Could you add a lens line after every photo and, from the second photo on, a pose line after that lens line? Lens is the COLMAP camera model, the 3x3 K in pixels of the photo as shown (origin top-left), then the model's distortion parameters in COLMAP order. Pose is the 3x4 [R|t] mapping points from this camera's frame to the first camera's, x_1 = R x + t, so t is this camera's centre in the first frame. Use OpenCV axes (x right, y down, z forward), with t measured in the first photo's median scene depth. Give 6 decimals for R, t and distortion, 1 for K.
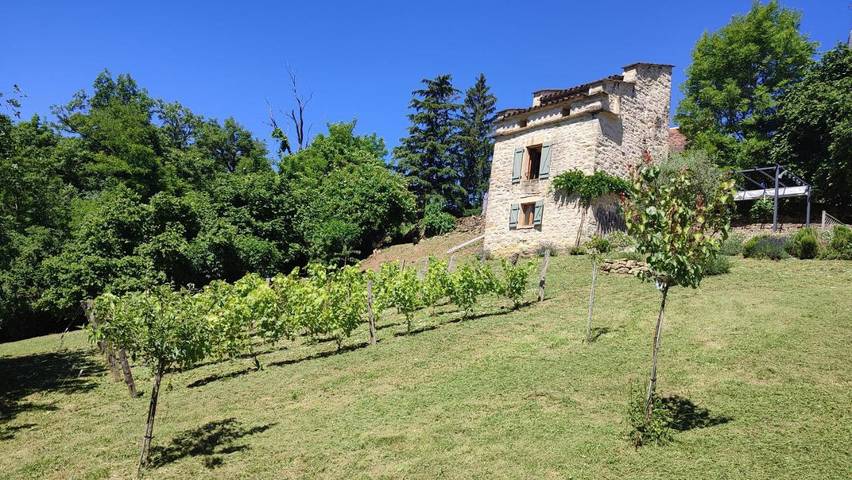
lens RADIAL K [[593.7, 0, 426.0], [0, 593.7, 240.0], [0, 0, 1]] dist [-0.002933, -0.003519]
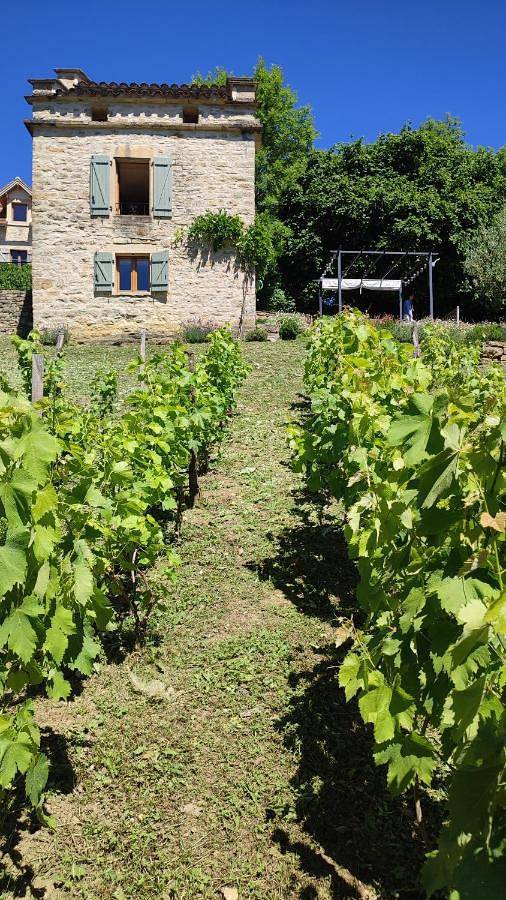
lens RADIAL K [[627.1, 0, 253.0], [0, 627.1, 450.0], [0, 0, 1]] dist [-0.002933, -0.003519]
pose [[0.559087, -0.100141, 0.823039, -0.320908], [-0.042408, 0.987926, 0.149011, 0.037080], [-0.828024, -0.118213, 0.548090, 0.528321]]
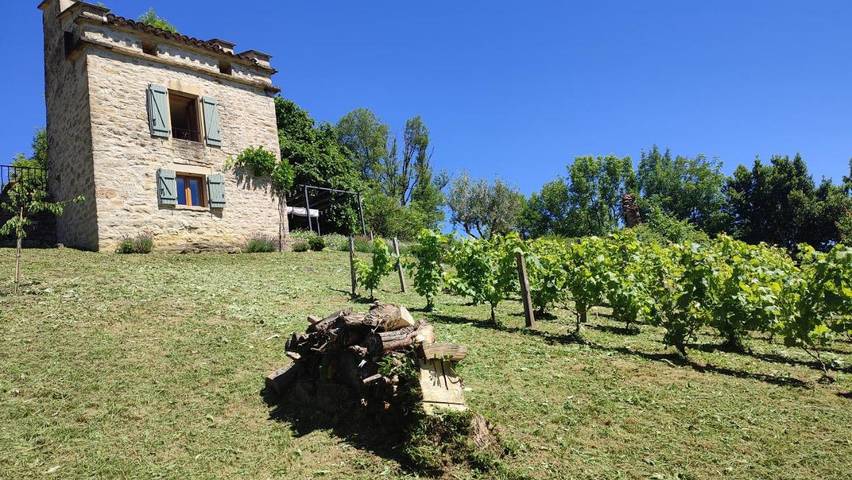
lens RADIAL K [[593.7, 0, 426.0], [0, 593.7, 240.0], [0, 0, 1]] dist [-0.002933, -0.003519]
pose [[-0.178972, 0.084244, 0.980241, -0.554352], [-0.008778, 0.996151, -0.087214, 0.072934], [-0.983815, -0.024214, -0.177543, 0.872772]]
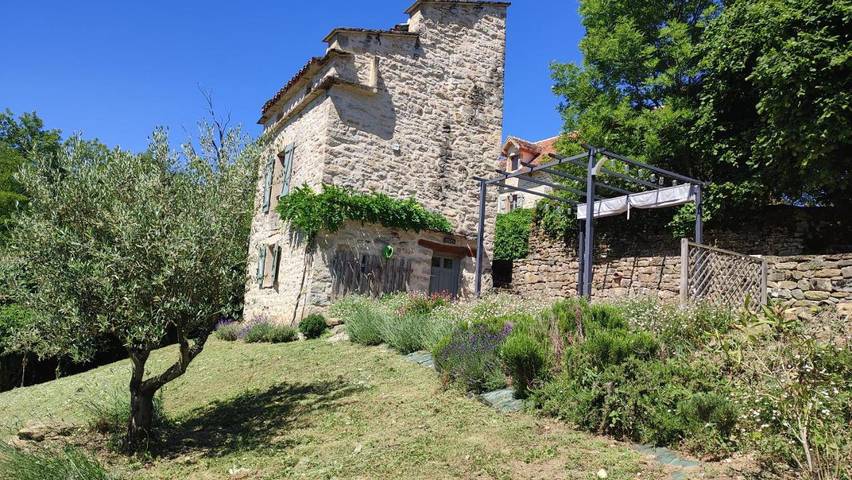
lens RADIAL K [[593.7, 0, 426.0], [0, 593.7, 240.0], [0, 0, 1]] dist [-0.002933, -0.003519]
pose [[0.990505, -0.072635, -0.116719, 0.412760], [0.069221, 0.997054, -0.033046, -0.037115], [0.118776, 0.024653, 0.992615, 0.412810]]
